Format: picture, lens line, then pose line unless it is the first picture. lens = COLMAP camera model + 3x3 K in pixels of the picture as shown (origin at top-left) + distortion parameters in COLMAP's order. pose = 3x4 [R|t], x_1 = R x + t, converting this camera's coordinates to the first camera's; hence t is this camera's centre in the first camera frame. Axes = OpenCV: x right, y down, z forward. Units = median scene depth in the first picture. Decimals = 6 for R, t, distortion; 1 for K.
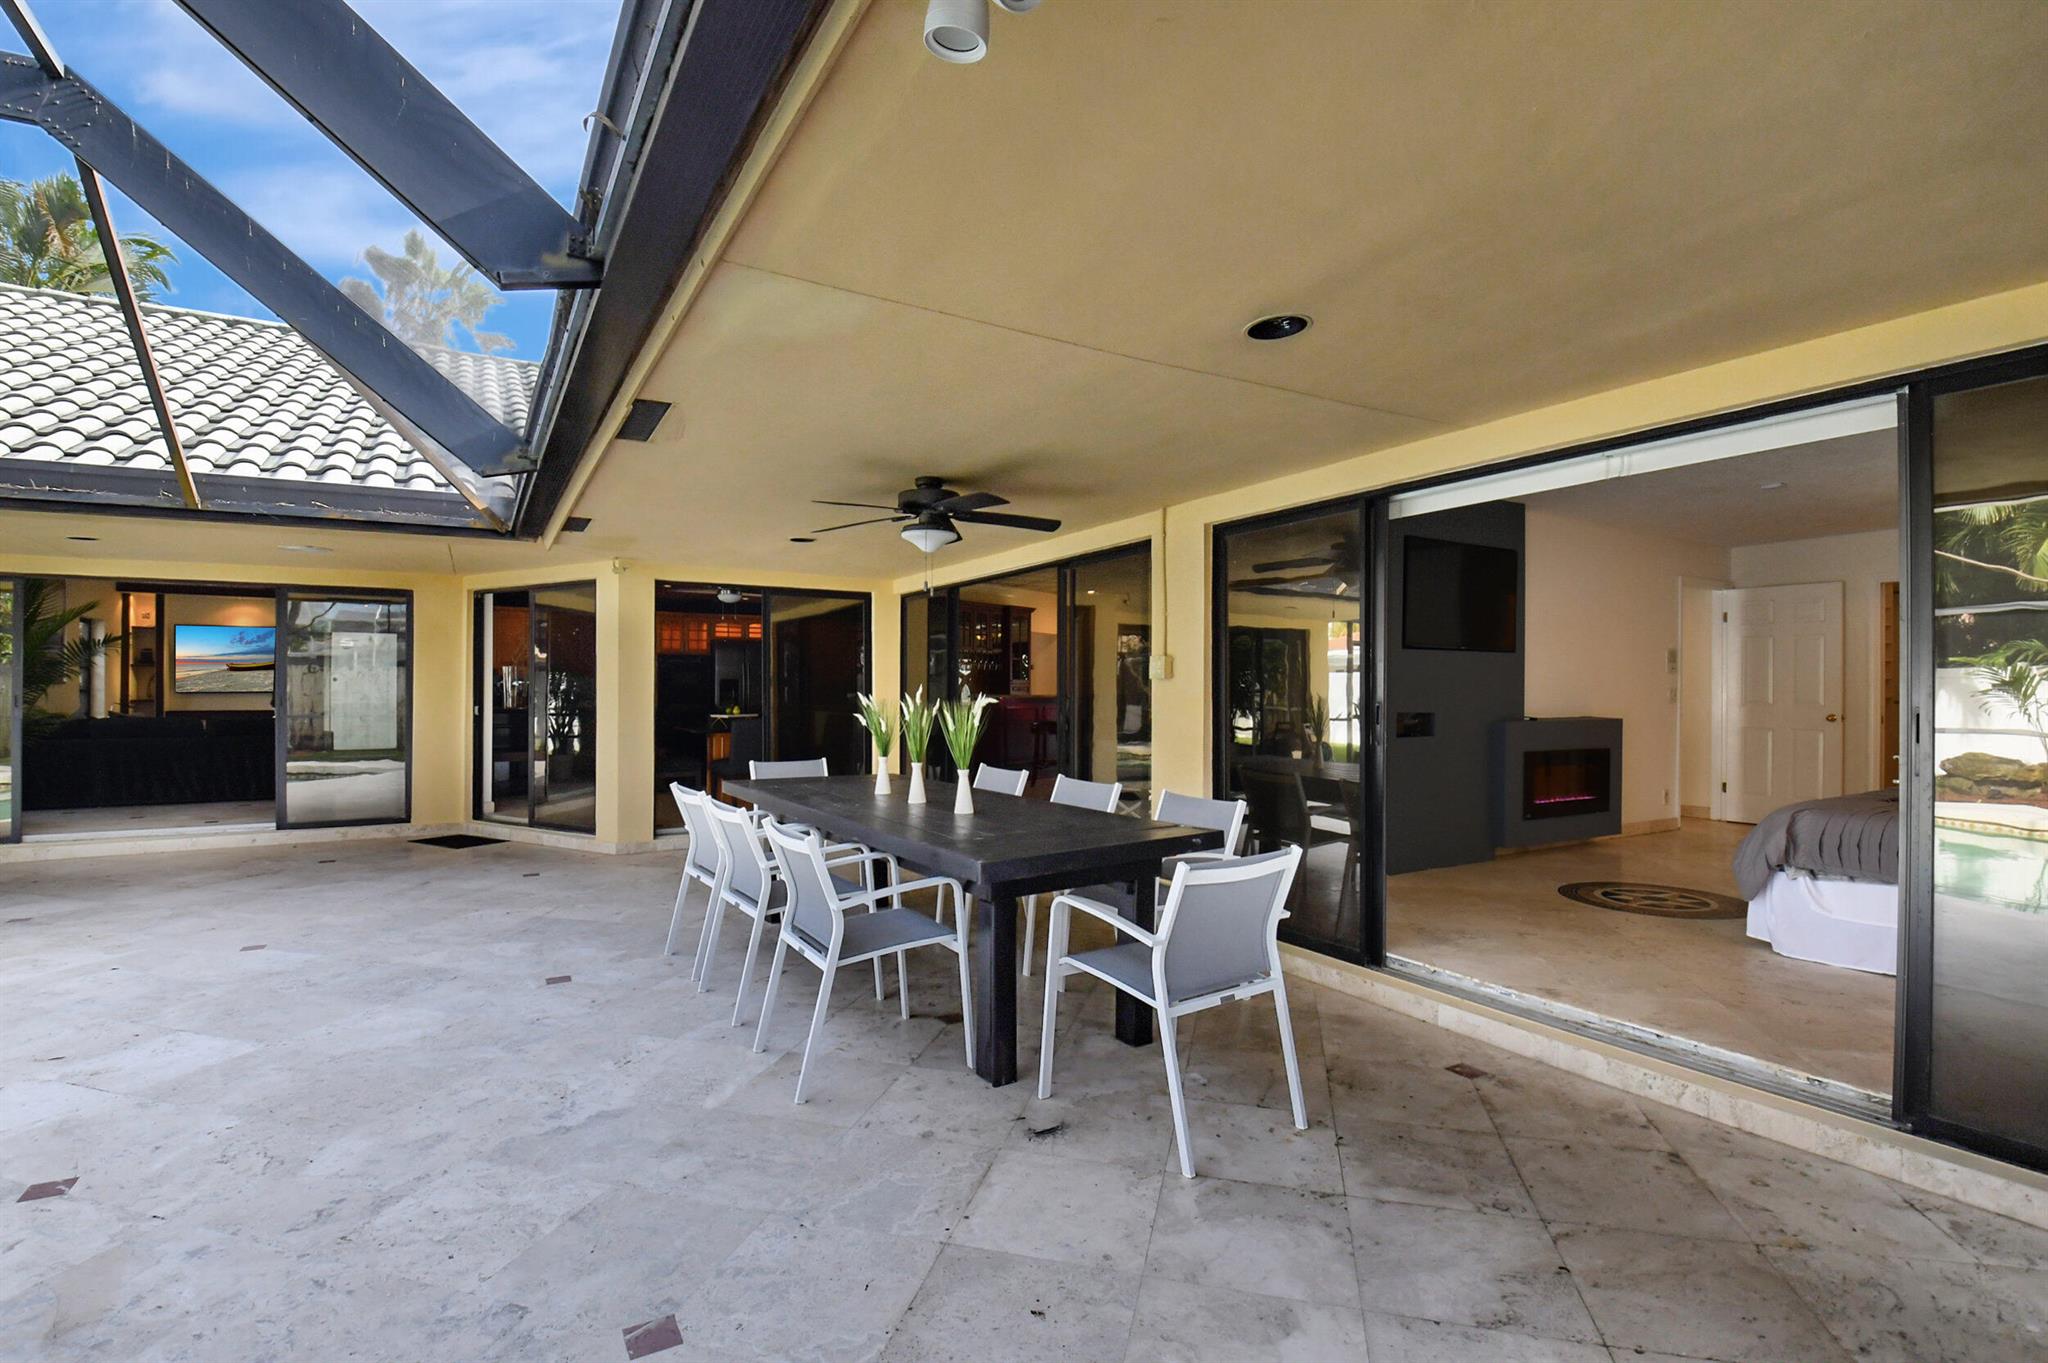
lens RADIAL K [[910.8, 0, 1069.1], [0, 910.8, 693.8], [0, 0, 1]] dist [-0.013448, 0.005092]
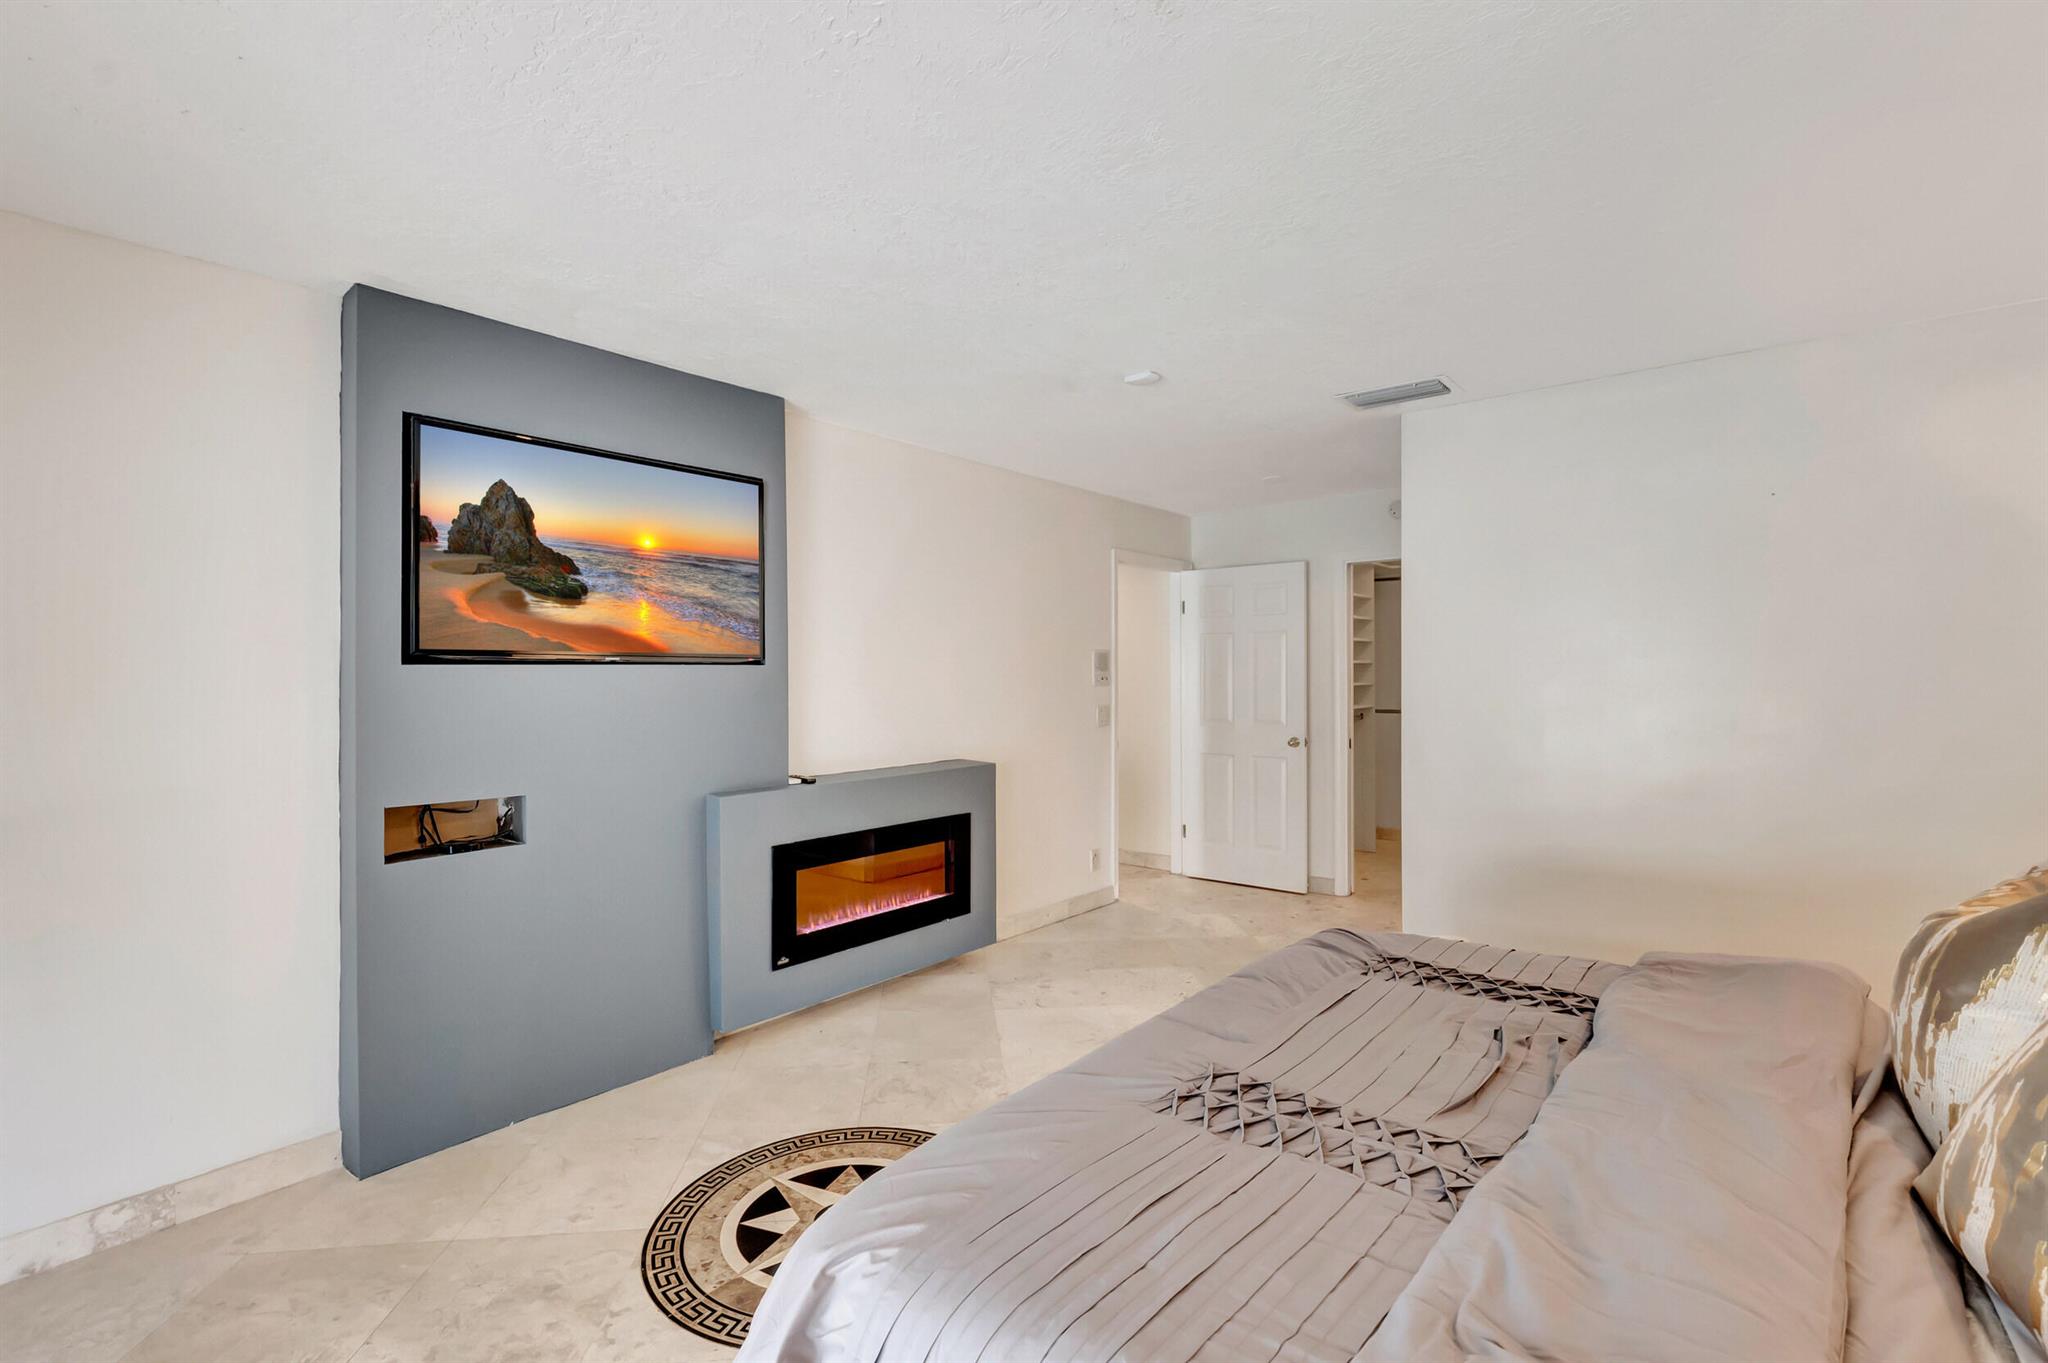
lens RADIAL K [[910.8, 0, 1021.2], [0, 910.8, 672.4], [0, 0, 1]] dist [-0.013448, 0.005092]
pose [[0.946226, -0.006704, 0.323437, 0.375412], [0.009400, 0.999933, -0.006774, -0.028260], [-0.323370, 0.009450, 0.946225, 0.346454]]
